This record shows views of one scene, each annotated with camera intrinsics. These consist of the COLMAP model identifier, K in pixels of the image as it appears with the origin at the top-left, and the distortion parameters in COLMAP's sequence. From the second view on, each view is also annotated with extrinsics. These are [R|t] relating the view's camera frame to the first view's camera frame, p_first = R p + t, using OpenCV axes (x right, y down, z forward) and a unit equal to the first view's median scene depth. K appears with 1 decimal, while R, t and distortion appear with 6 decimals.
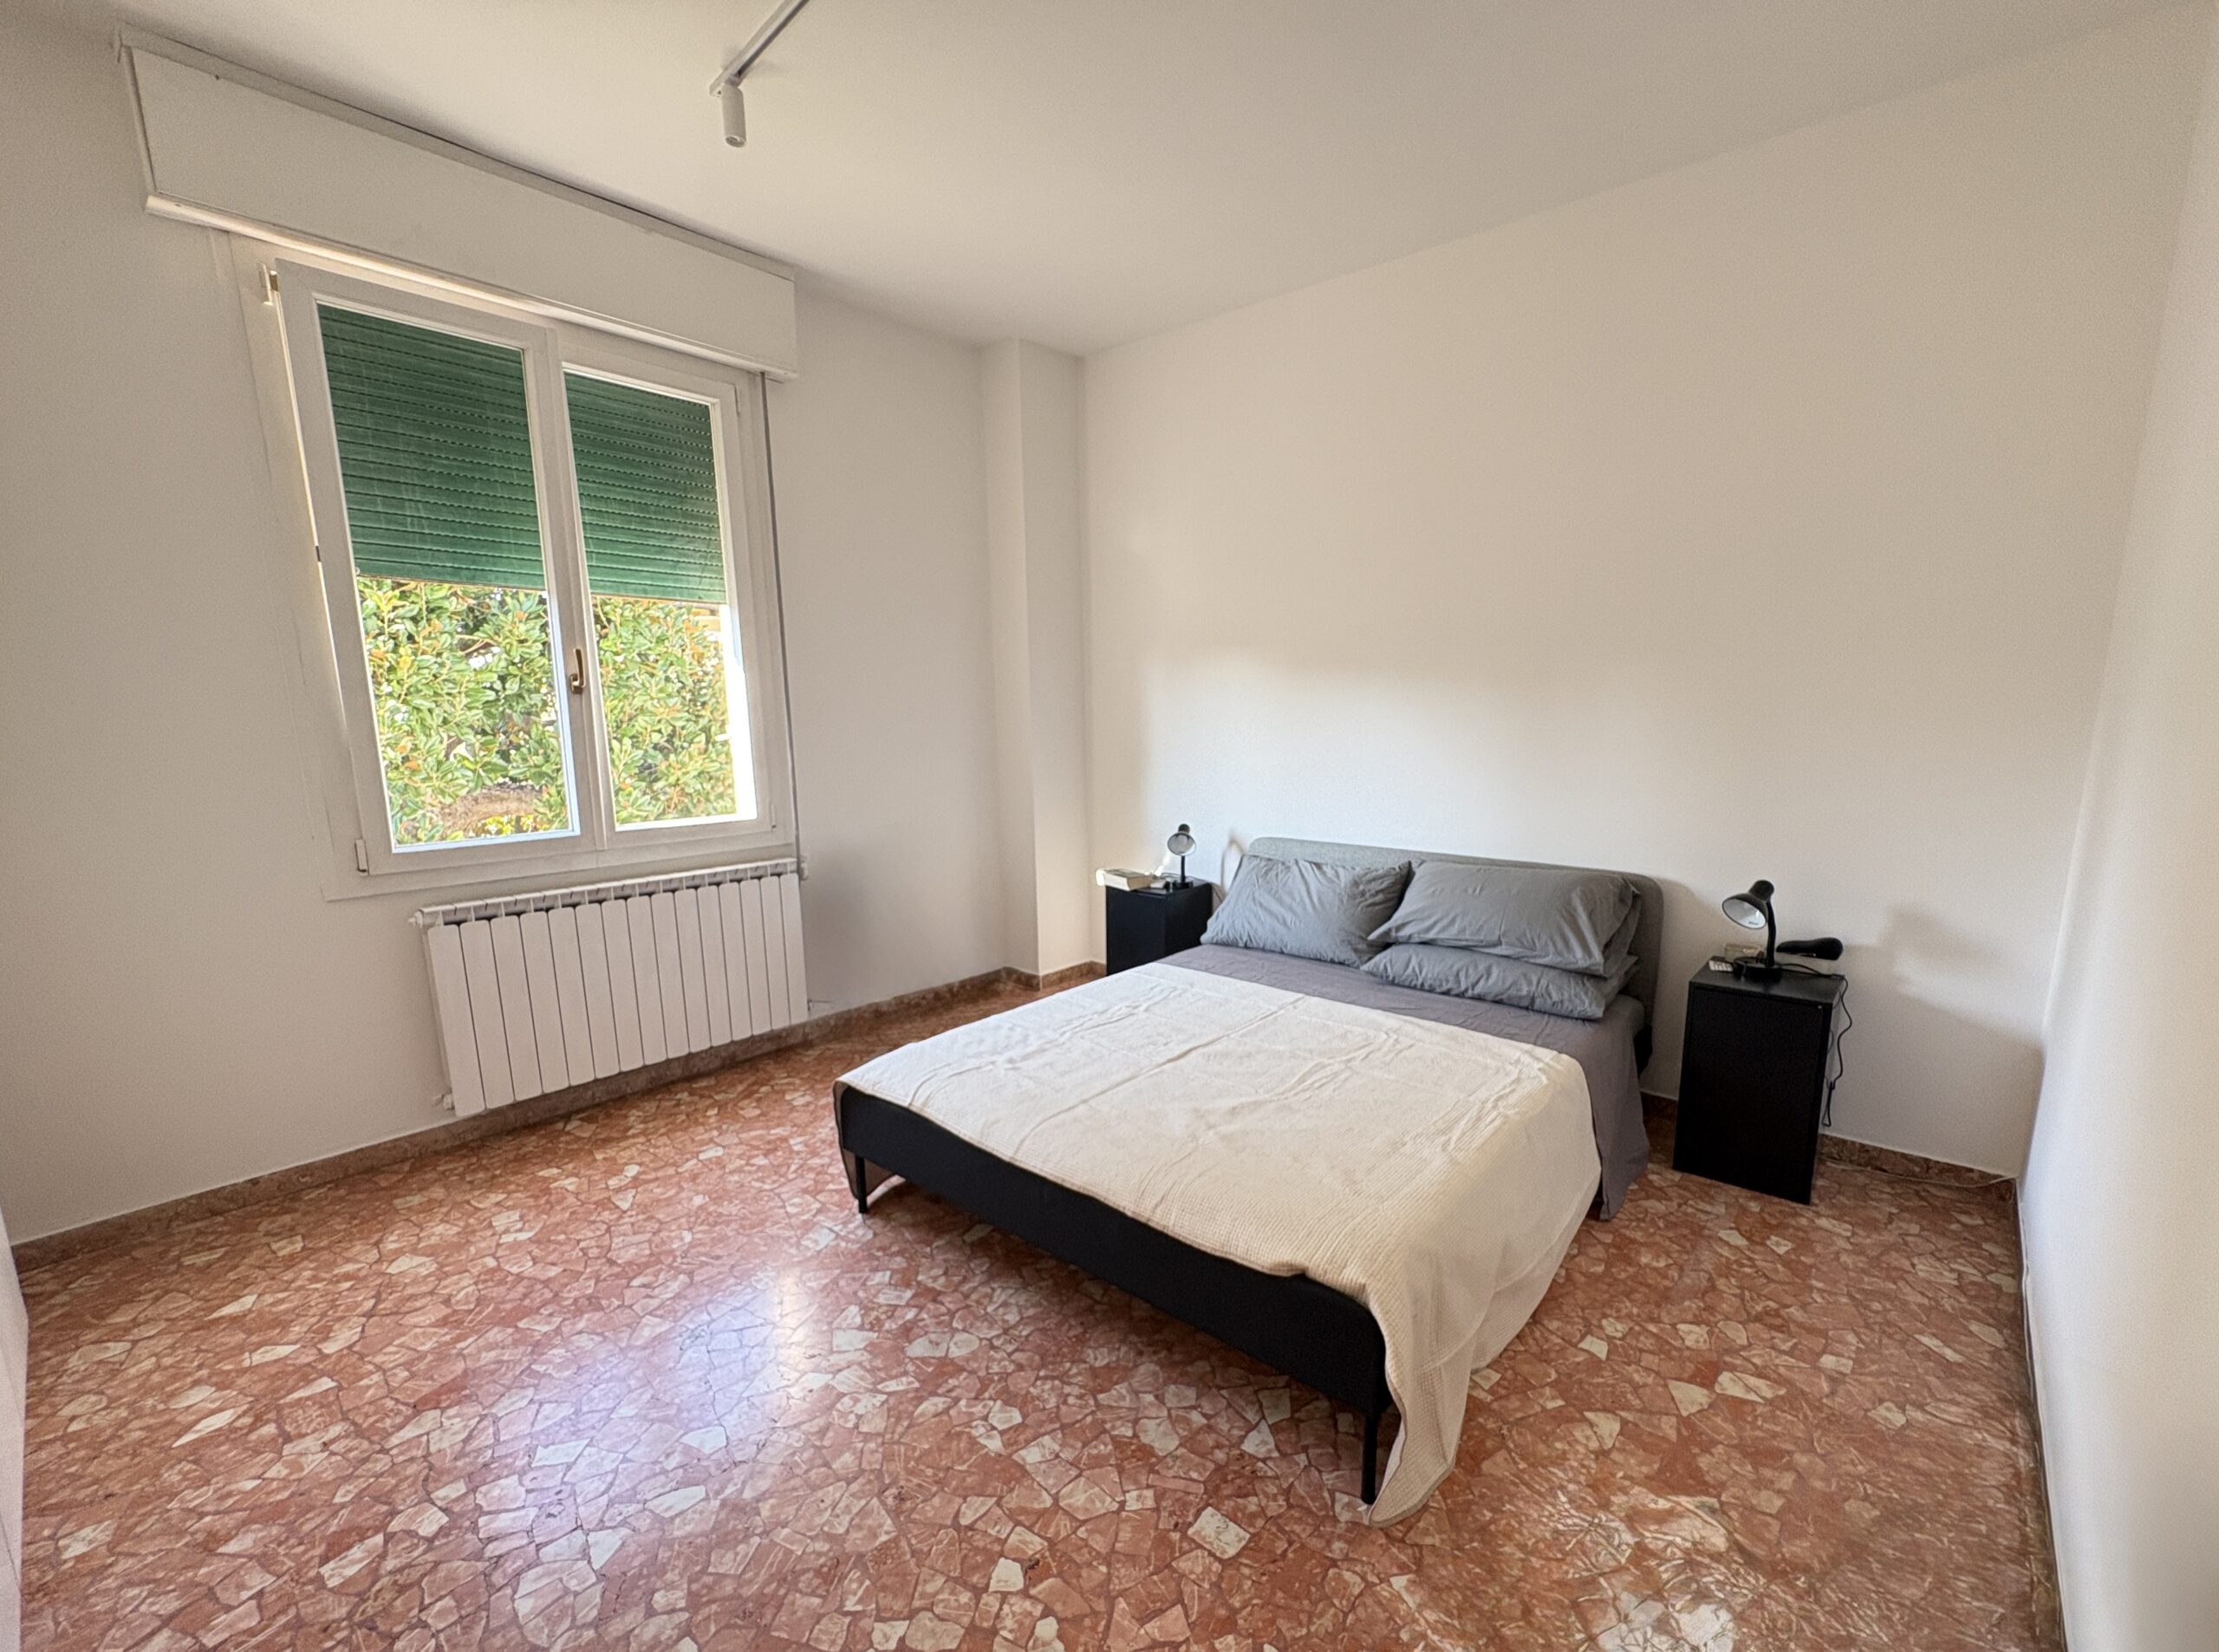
lens RADIAL K [[932.2, 0, 1175.9], [0, 932.2, 876.2], [0, 0, 1]] dist [-0.000624, 0.000091]
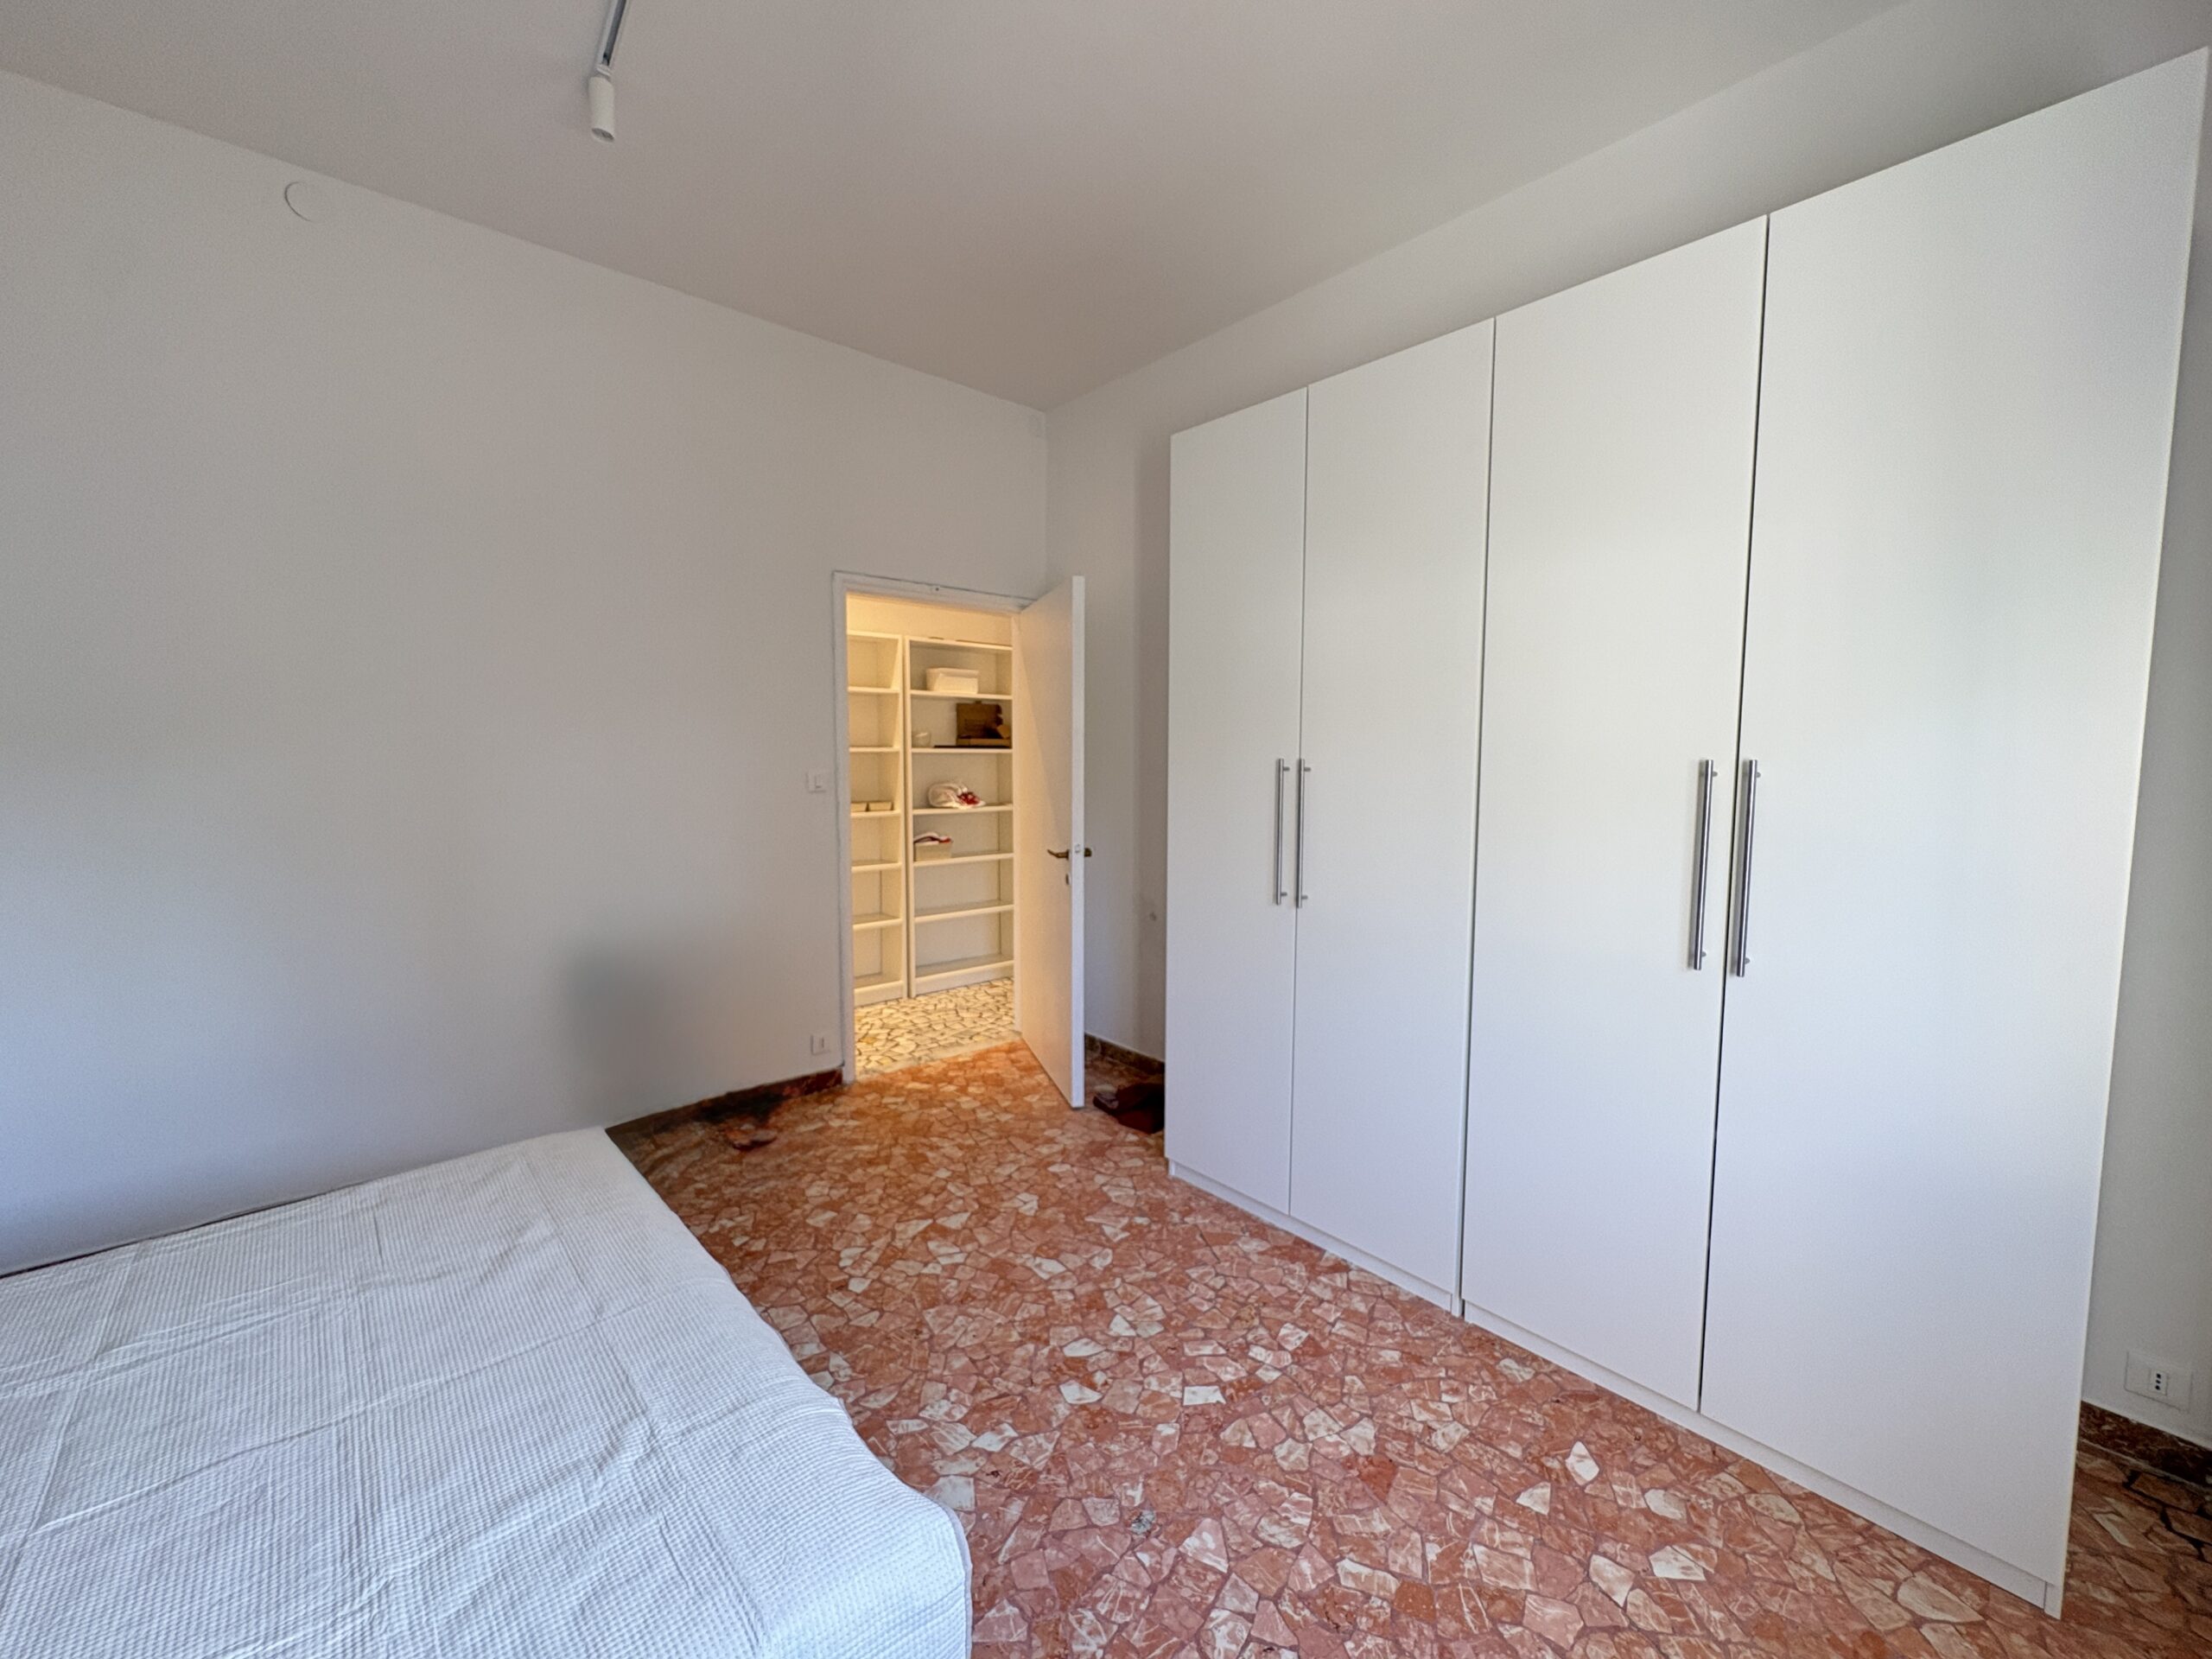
lens RADIAL K [[881.9, 0, 1106.0], [0, 881.9, 829.5], [0, 0, 1]] dist [-0.000964, 0.000396]
pose [[-0.987400, -0.012886, 0.157720, -0.528499], [0.029084, 0.964924, 0.260915, -0.240485], [-0.155550, 0.262214, -0.952391, 1.387370]]
